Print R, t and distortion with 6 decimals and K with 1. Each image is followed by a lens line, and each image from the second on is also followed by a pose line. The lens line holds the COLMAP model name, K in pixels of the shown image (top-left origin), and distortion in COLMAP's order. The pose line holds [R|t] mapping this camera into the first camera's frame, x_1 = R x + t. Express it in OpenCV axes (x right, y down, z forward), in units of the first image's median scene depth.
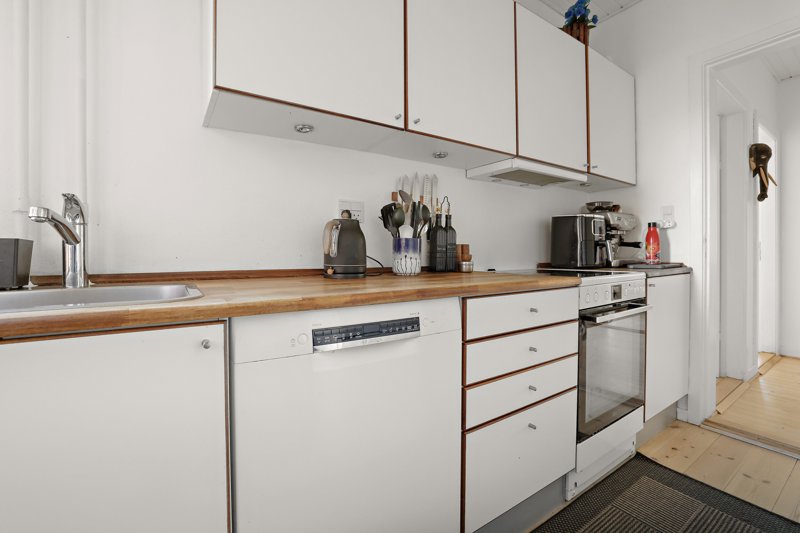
lens RADIAL K [[350.3, 0, 400.0], [0, 350.3, 266.5], [0, 0, 1]] dist [-0.001450, -0.000158]
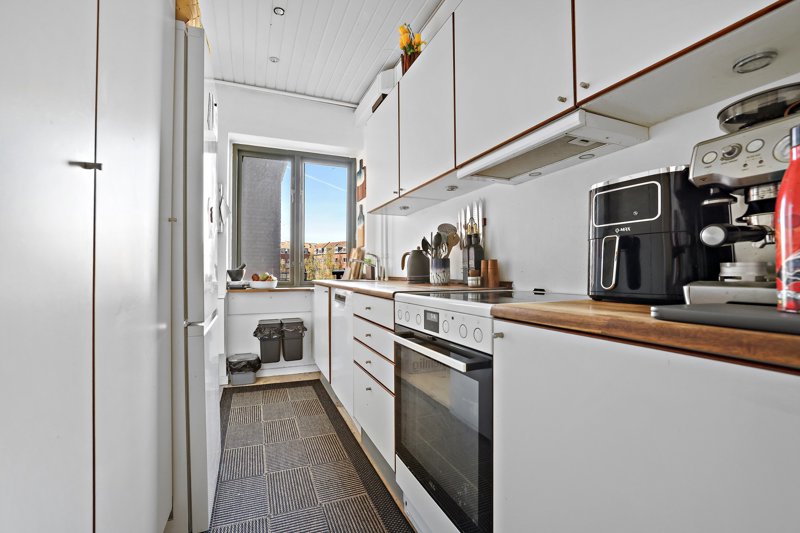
lens RADIAL K [[350.3, 0, 400.0], [0, 350.3, 266.5], [0, 0, 1]] dist [-0.001450, -0.000158]
pose [[-0.193200, -0.001590, -0.981158, 1.331841], [-0.021632, 0.999763, 0.002639, -0.040780], [0.980921, 0.021734, -0.193188, 1.048920]]
